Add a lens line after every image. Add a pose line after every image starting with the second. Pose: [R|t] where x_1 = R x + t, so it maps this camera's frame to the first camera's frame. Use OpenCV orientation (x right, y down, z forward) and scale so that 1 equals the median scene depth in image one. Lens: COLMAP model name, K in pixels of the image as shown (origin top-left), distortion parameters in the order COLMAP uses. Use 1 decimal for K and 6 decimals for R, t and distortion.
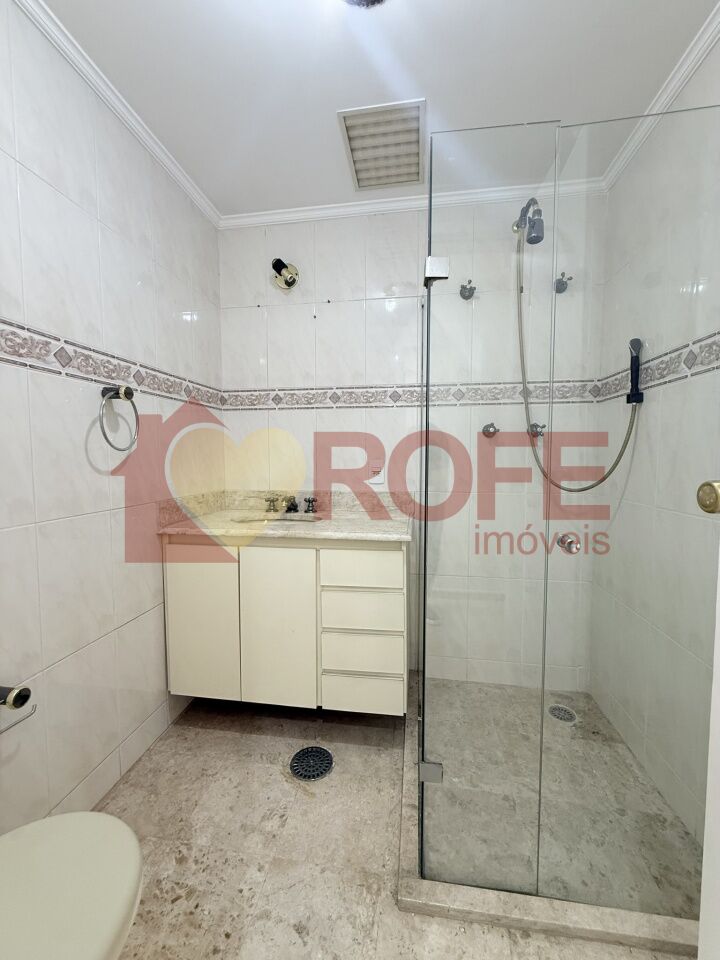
lens RADIAL K [[384.7, 0, 360.0], [0, 384.7, 478.3], [0, 0, 1]] dist [0.000105, 0.000493]
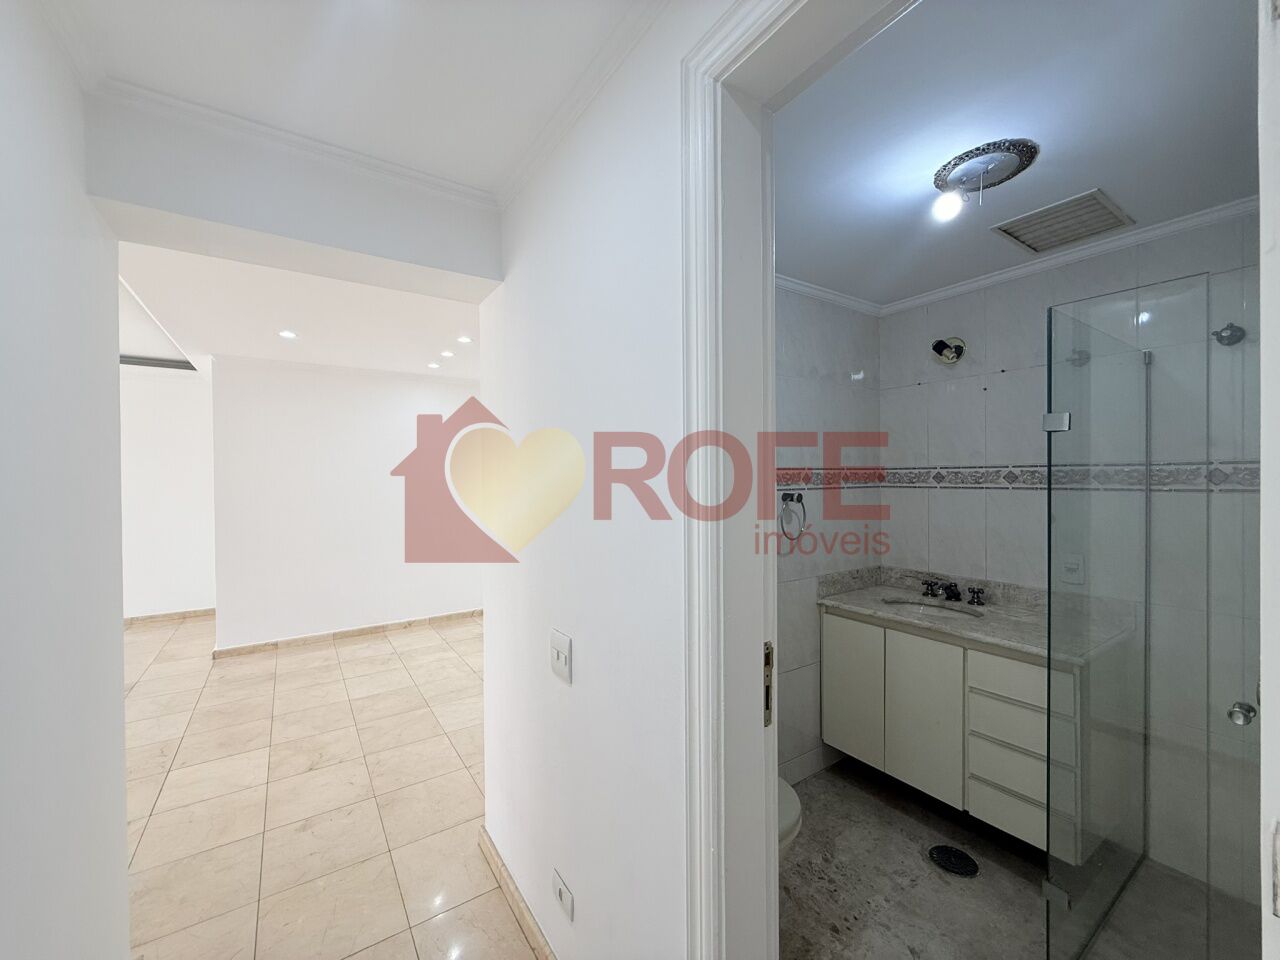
lens RADIAL K [[512.9, 0, 638.6], [0, 512.9, 480.9], [0, 0, 1]] dist [0.000105, 0.000493]
pose [[0.675345, 0.004036, -0.737491, 0.293084], [-0.037397, 0.998886, -0.028779, -0.178168], [0.736553, 0.047015, 0.674744, -0.539756]]
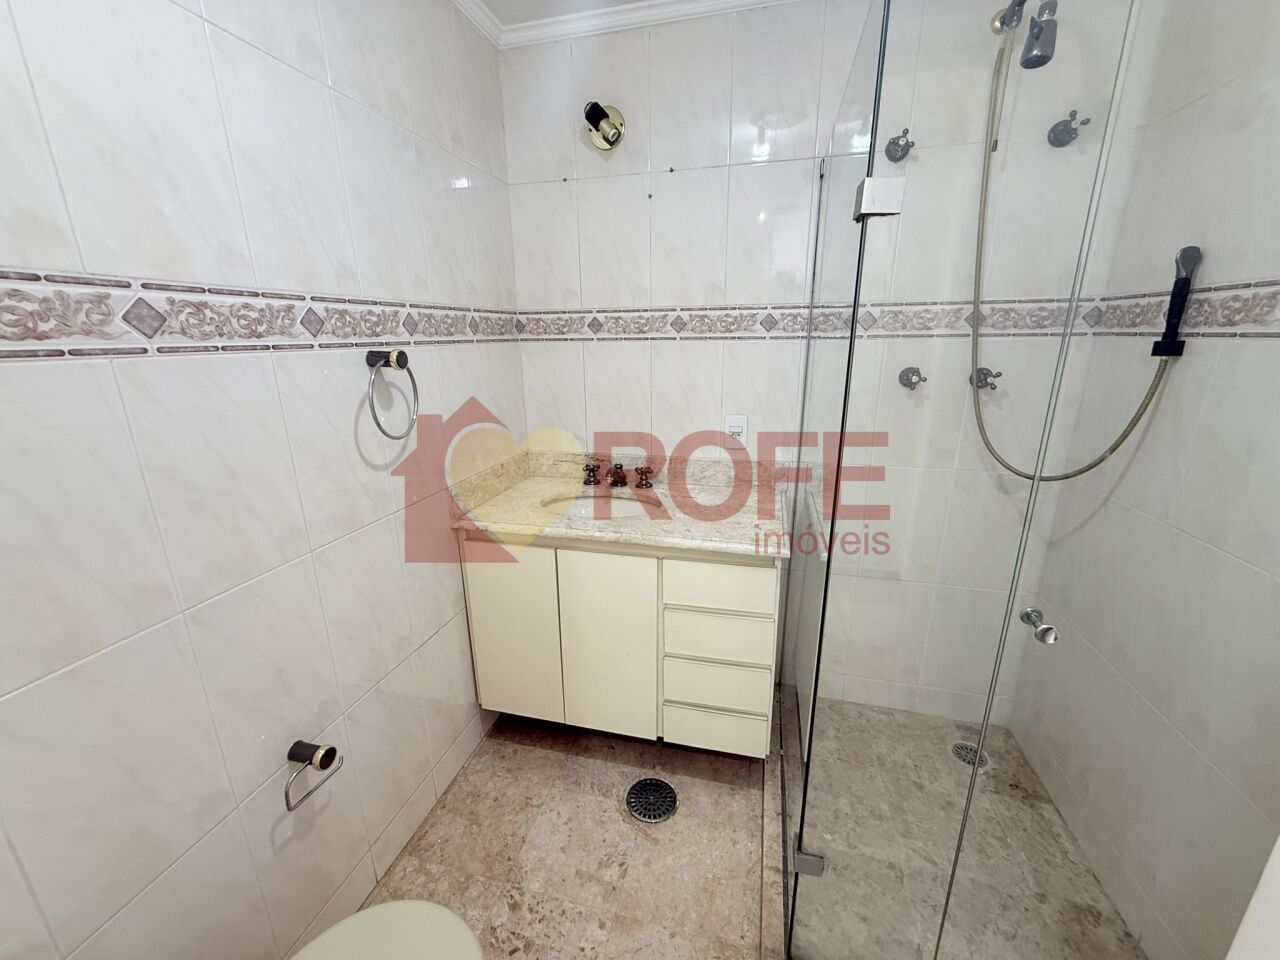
lens RADIAL K [[512.9, 0, 638.6], [0, 512.9, 480.9], [0, 0, 1]] dist [0.000105, 0.000493]
pose [[0.995116, 0.018683, -0.096931, -0.055894], [0.002877, 0.976021, 0.217656, -0.177454], [0.098673, -0.216872, 0.971200, 0.056250]]
